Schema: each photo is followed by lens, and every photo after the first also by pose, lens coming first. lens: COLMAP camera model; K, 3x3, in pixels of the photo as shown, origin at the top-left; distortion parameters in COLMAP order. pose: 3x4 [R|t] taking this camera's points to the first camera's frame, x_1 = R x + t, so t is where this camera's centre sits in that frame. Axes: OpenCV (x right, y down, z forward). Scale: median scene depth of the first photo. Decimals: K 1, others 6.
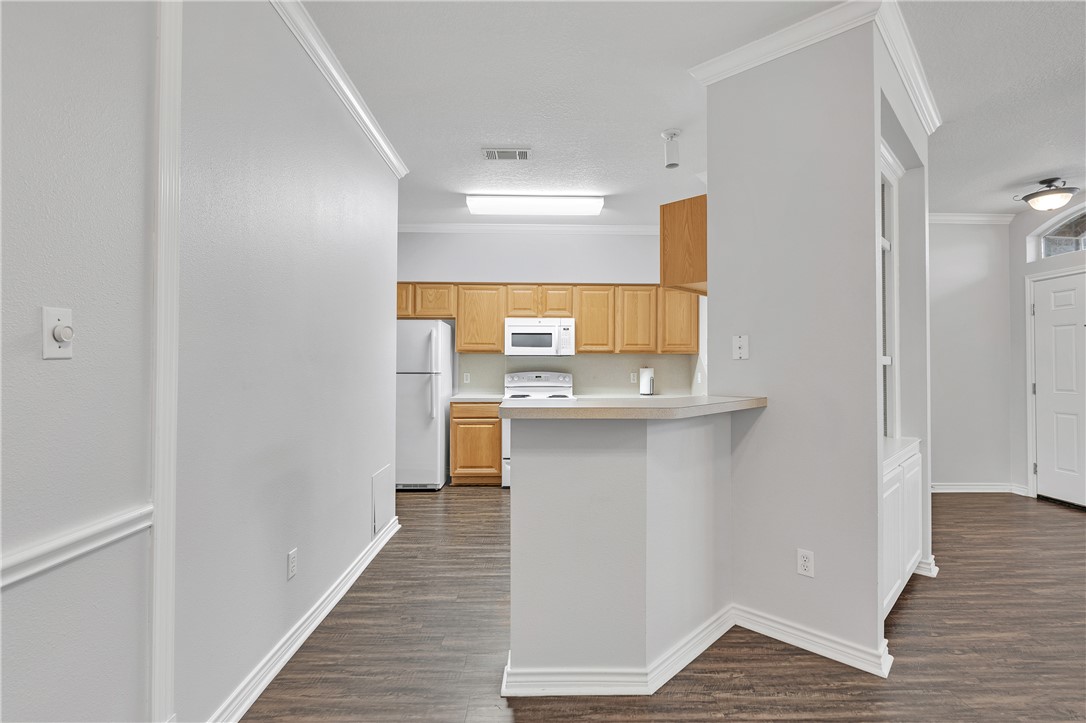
lens RADIAL K [[516.8, 0, 543.0], [0, 516.8, 361.5], [0, 0, 1]] dist [-0.000643, -0.000820]
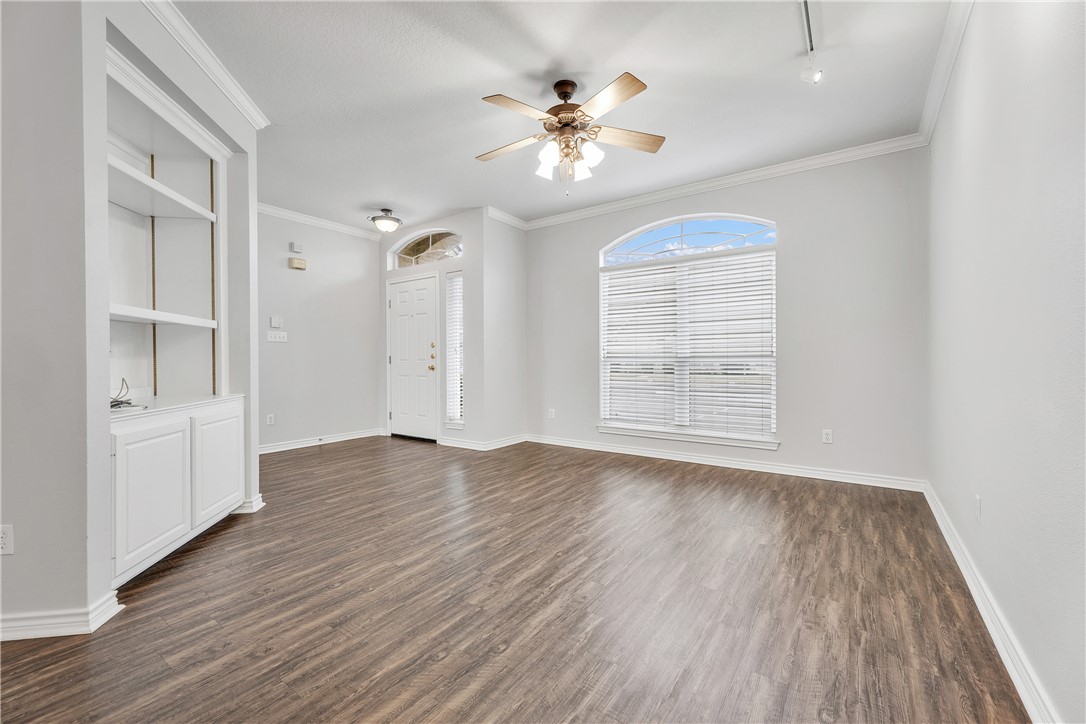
lens RADIAL K [[445.5, 0, 551.9], [0, 445.5, 361.8], [0, 0, 1]] dist [0.000421, -0.000544]
pose [[0.579917, -0.010572, 0.814607, 0.317282], [-0.002002, 0.999894, 0.014402, 0.061305], [-0.814673, -0.009983, 0.579835, -0.111623]]
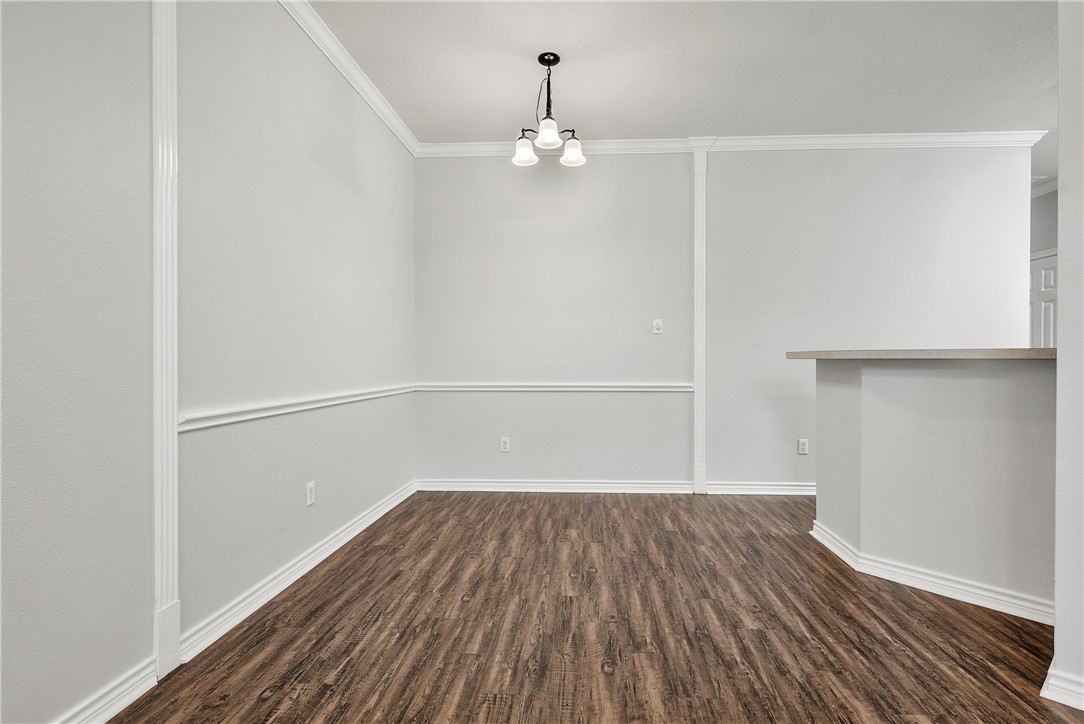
lens RADIAL K [[522.5, 0, 569.3], [0, 522.5, 361.1], [0, 0, 1]] dist [0.000885, 0.000021]
pose [[-0.064928, -0.001296, -0.997889, 0.954746], [0.005532, 0.999983, -0.001659, 0.065296], [0.997875, -0.005628, -0.064920, 0.216179]]
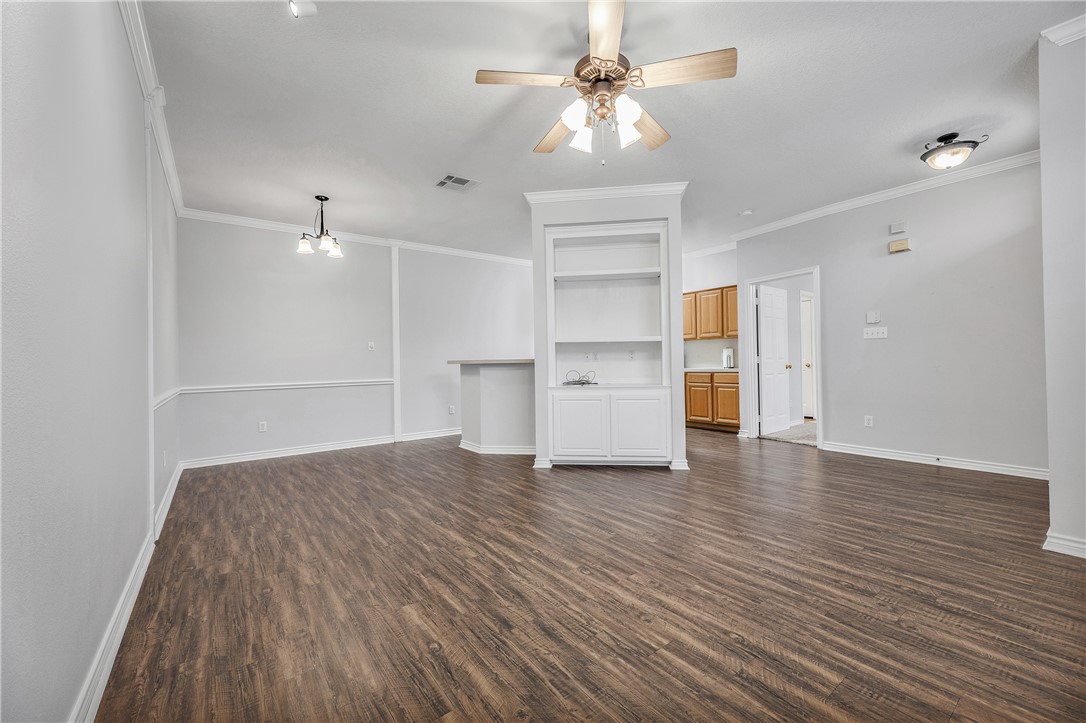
lens RADIAL K [[445.5, 0, 551.9], [0, 445.5, 361.3], [0, 0, 1]] dist [0.000421, -0.000544]
pose [[0.583807, -0.014574, -0.811762, 1.587875], [0.026016, 0.999661, 0.000762, 0.060154], [0.811476, -0.021564, 0.583988, -0.119665]]
